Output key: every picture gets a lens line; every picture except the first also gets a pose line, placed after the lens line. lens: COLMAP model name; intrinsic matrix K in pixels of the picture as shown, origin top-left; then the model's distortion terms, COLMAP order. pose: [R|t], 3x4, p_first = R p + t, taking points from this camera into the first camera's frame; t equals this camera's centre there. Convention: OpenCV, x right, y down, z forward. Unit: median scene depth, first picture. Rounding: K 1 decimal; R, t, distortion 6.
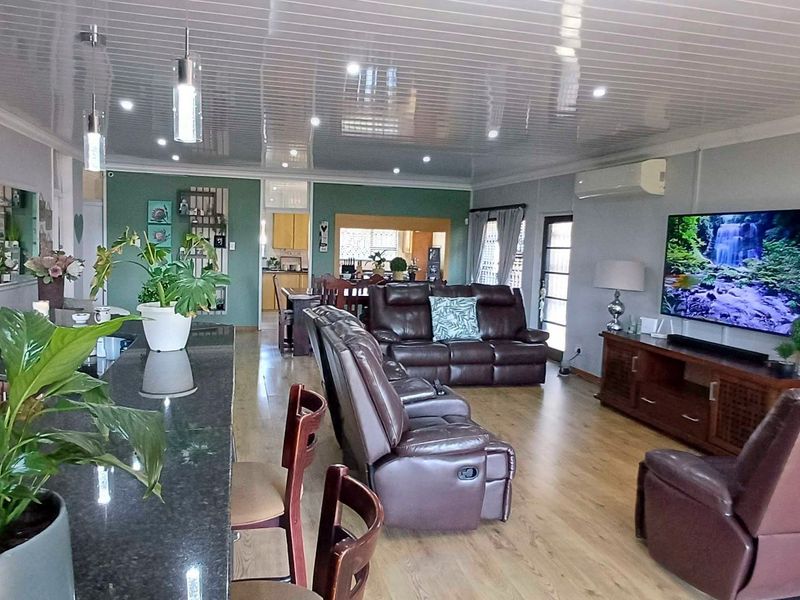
lens RADIAL K [[605.2, 0, 392.5], [0, 605.2, 283.1], [0, 0, 1]] dist [0.006320, -0.001095]
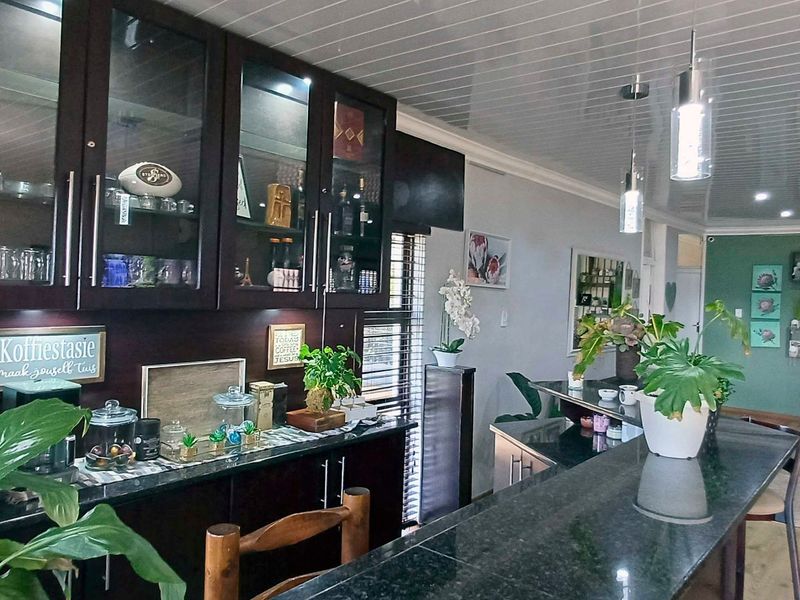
lens RADIAL K [[605.2, 0, 392.5], [0, 605.2, 283.1], [0, 0, 1]] dist [0.006320, -0.001095]
pose [[0.577419, -0.013540, -0.816336, 0.019191], [-0.078436, 0.994318, -0.071972, -0.008586], [0.812671, 0.105588, 0.573076, 0.098620]]
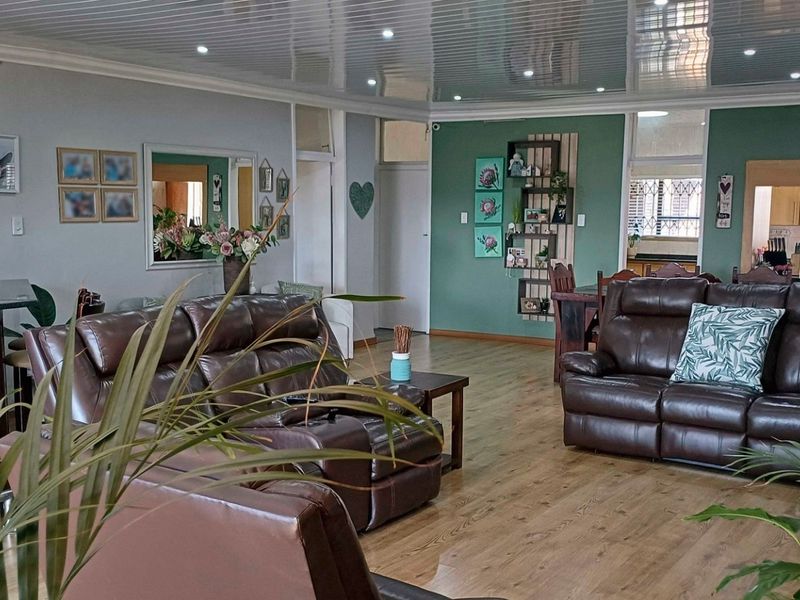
lens RADIAL K [[973.1, 0, 400.0], [0, 973.1, 300.0], [0, 0, 1]] dist [0.076136, -0.020713]
pose [[0.684704, 0.046260, -0.727351, 0.545555], [-0.038626, 0.998884, 0.027168, 0.005559], [0.727797, 0.009492, 0.685727, 0.192599]]
